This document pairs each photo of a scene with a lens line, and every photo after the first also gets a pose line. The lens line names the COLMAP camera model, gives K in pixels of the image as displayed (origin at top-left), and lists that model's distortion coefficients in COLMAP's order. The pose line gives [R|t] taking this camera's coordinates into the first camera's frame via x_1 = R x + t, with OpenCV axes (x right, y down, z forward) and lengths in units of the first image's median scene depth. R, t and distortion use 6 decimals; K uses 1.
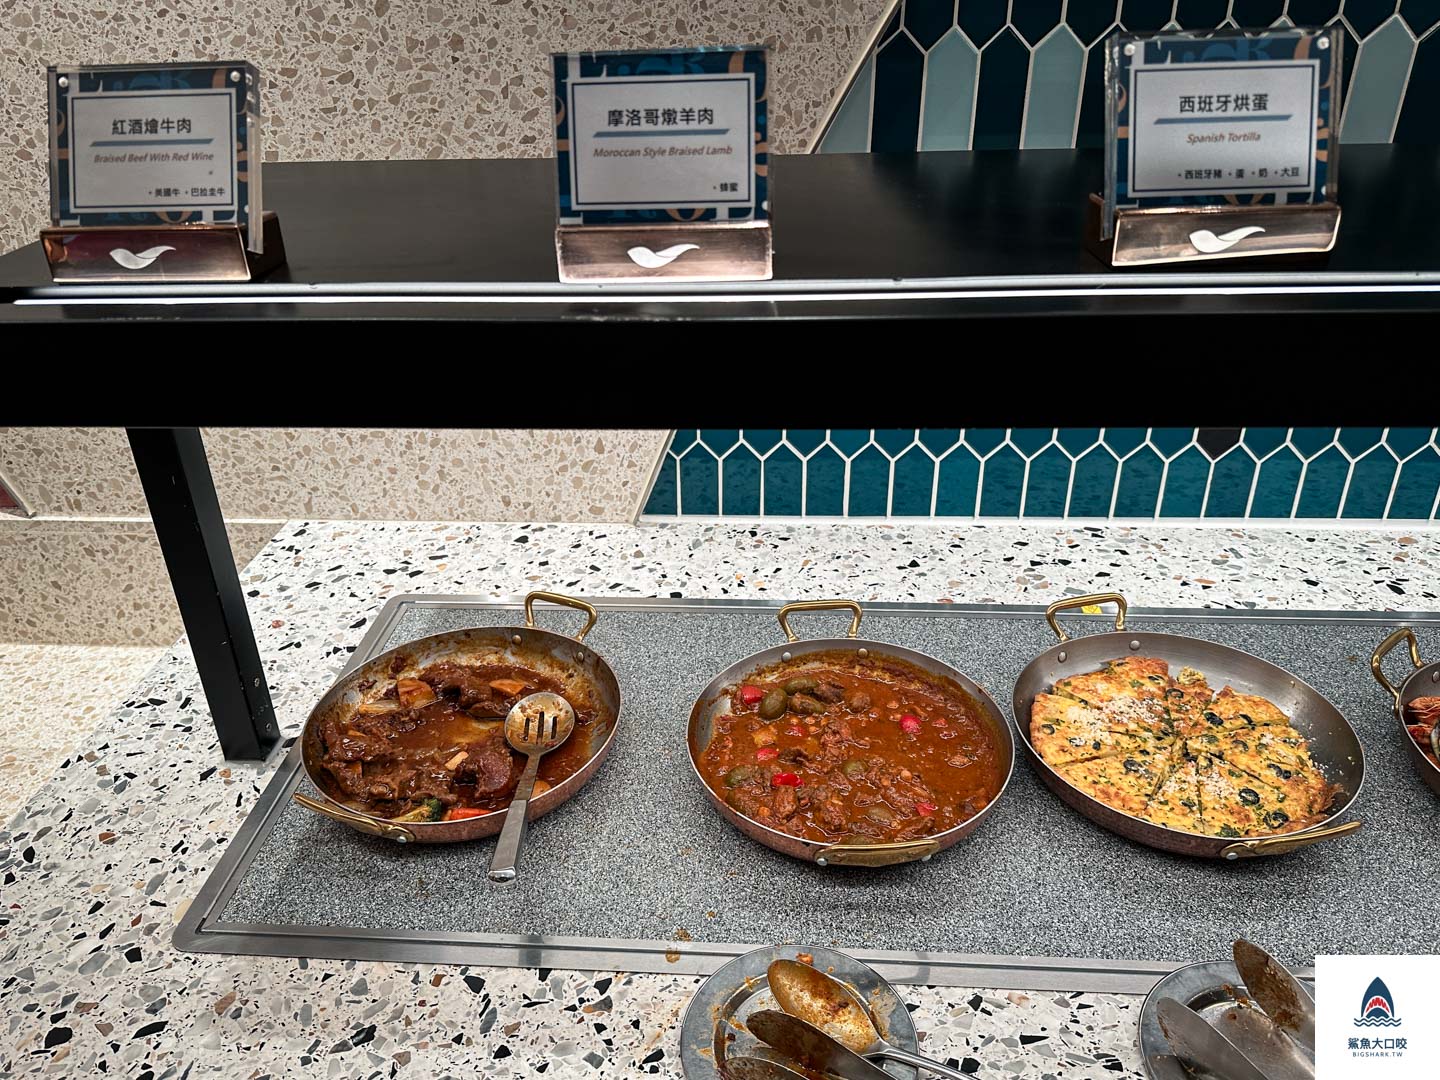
lens RADIAL K [[1064.3, 0, 720.0], [0, 1064.3, 540.0], [0, 0, 1]] dist [0.062366, -0.077624]
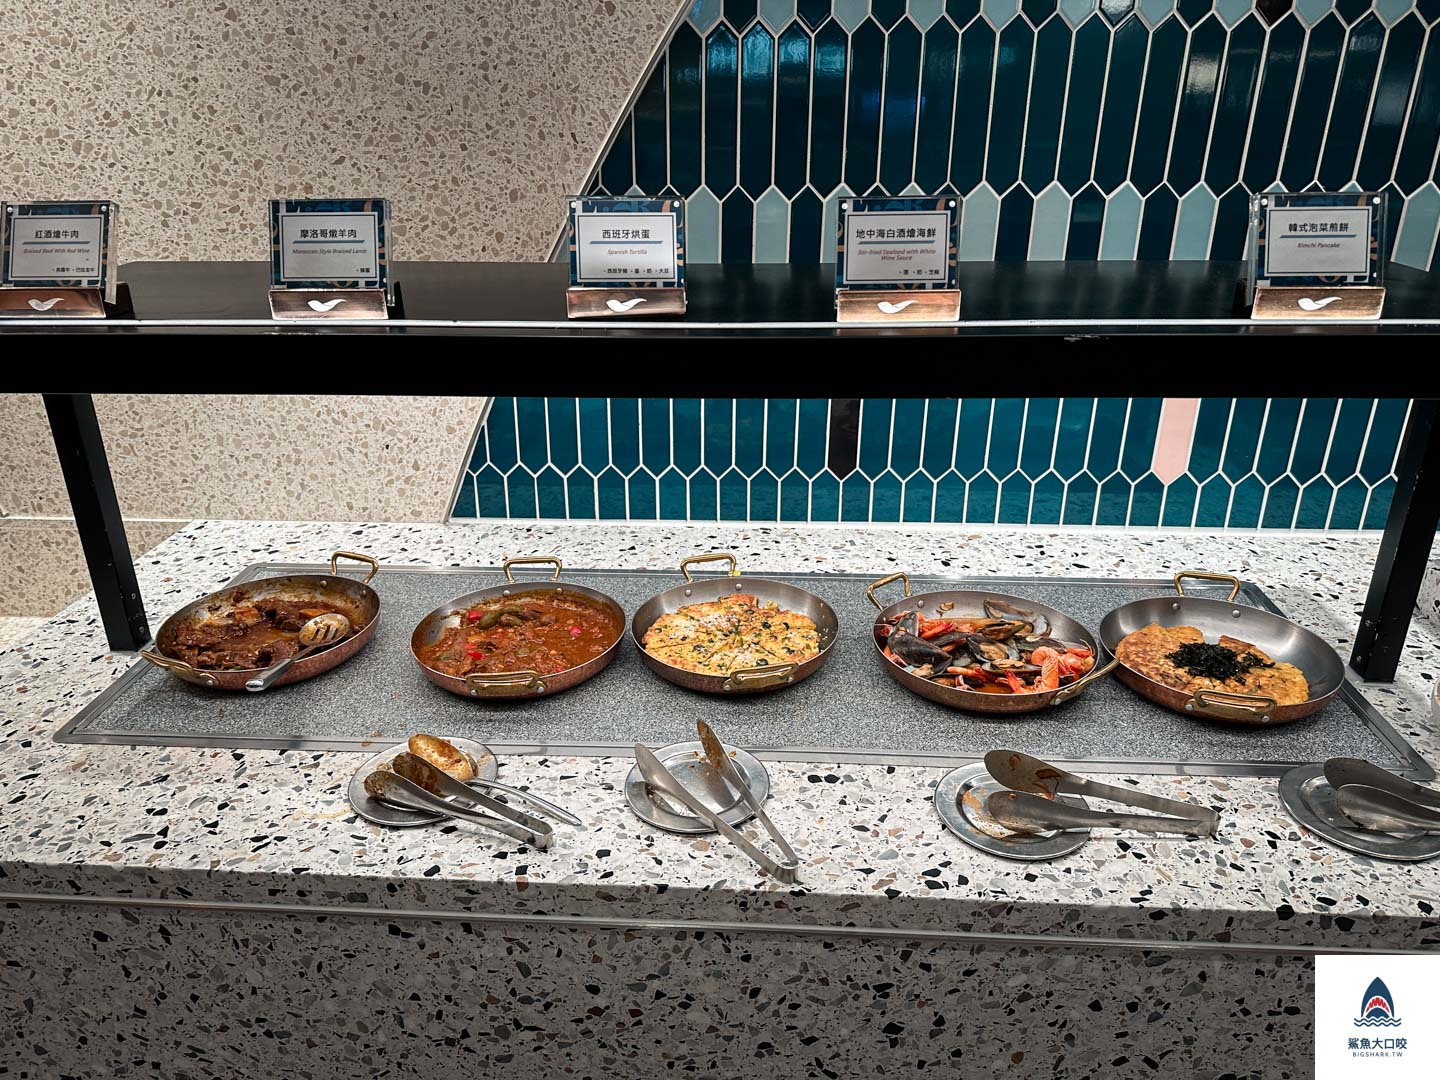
lens RADIAL K [[1005.8, 0, 720.0], [0, 1005.8, 540.0], [0, 0, 1]] dist [0.058590, -0.064874]
pose [[0.999830, 0.012333, 0.013678, 0.327928], [-0.010983, 0.995443, -0.094723, 0.159934], [-0.014784, 0.094557, 0.995410, -0.387665]]
